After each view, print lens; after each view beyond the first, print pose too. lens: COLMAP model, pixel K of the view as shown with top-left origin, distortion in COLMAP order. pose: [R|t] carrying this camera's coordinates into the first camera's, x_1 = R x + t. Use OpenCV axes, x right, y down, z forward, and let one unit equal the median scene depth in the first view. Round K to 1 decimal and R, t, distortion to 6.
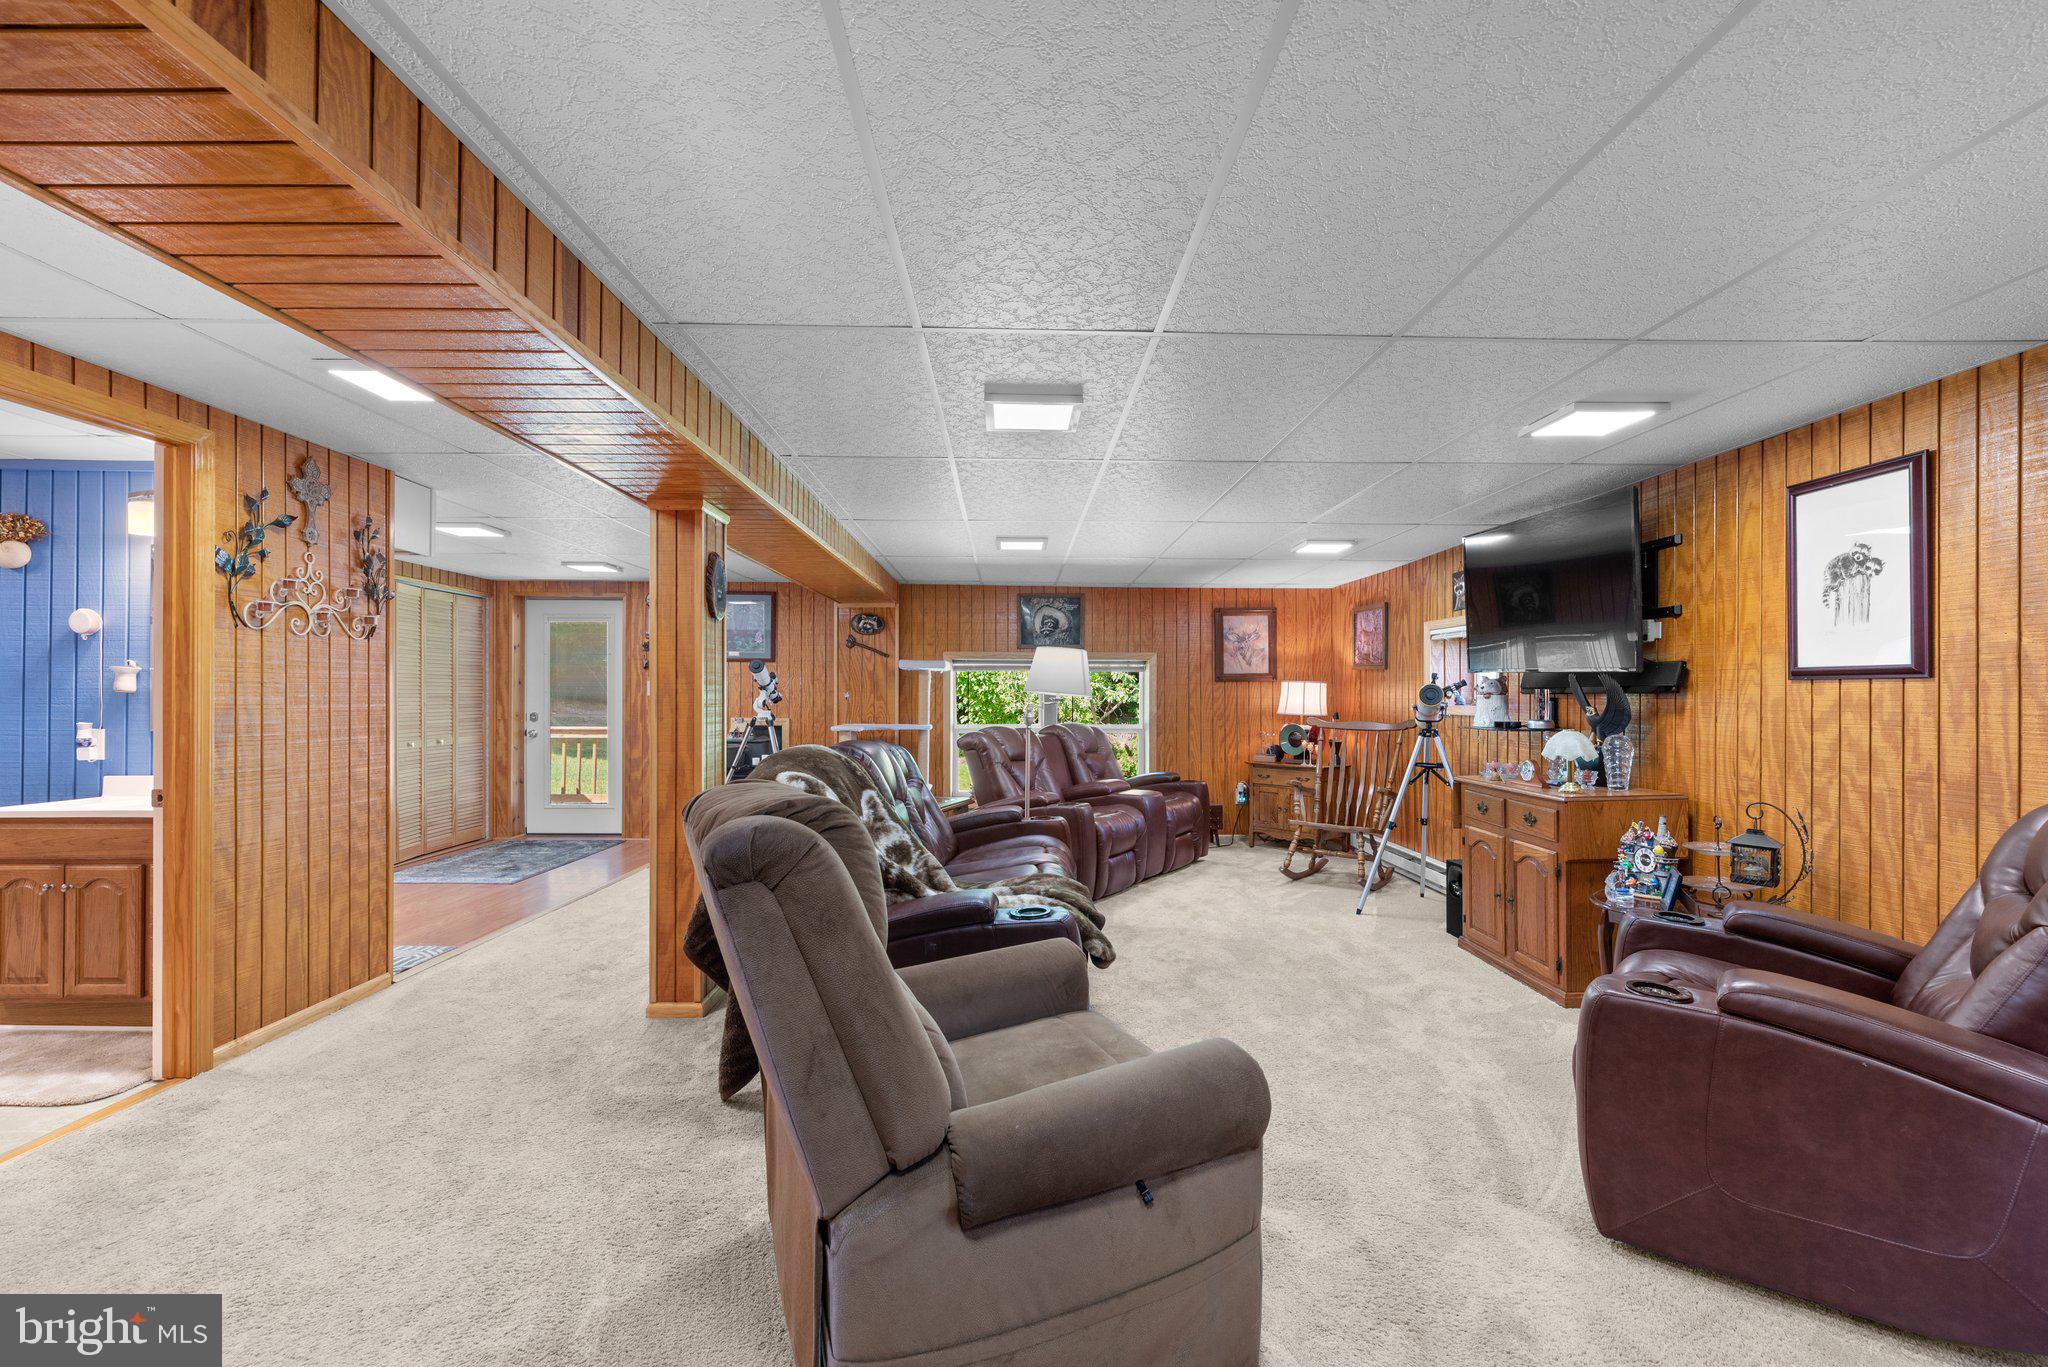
lens RADIAL K [[878.6, 0, 1023.3], [0, 878.6, 688.2], [0, 0, 1]] dist [0.007871, -0.000106]
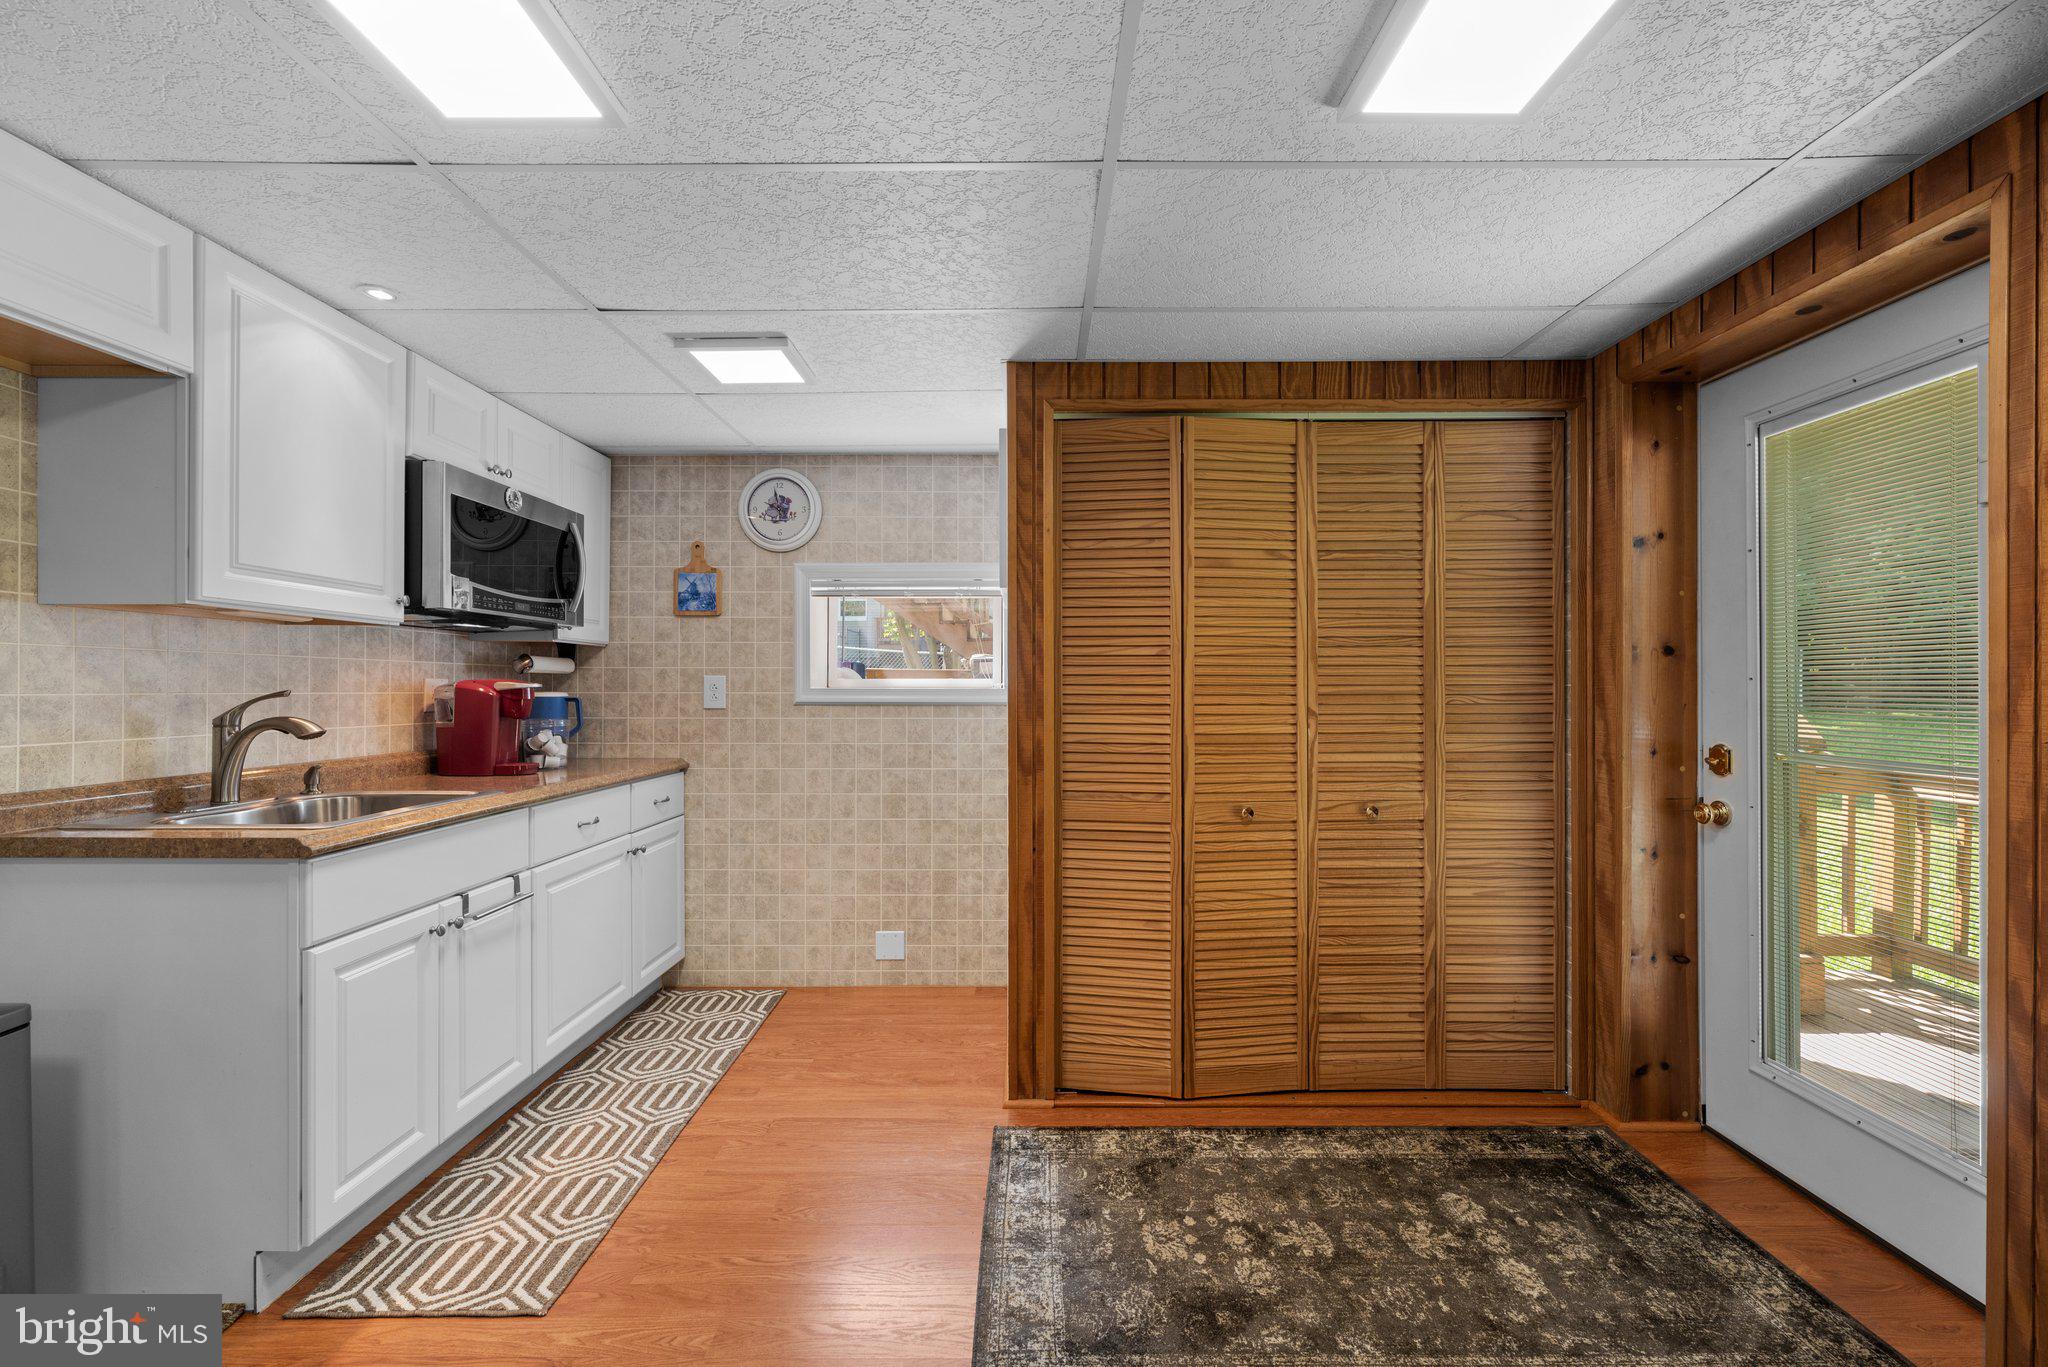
lens RADIAL K [[878.6, 0, 1023.3], [0, 878.6, 688.2], [0, 0, 1]] dist [0.007871, -0.000106]
pose [[-0.014089, -0.000737, -0.999900, -0.250085], [0.004368, 0.999990, -0.000799, 0.007003], [0.999891, -0.004379, -0.014086, 0.781954]]
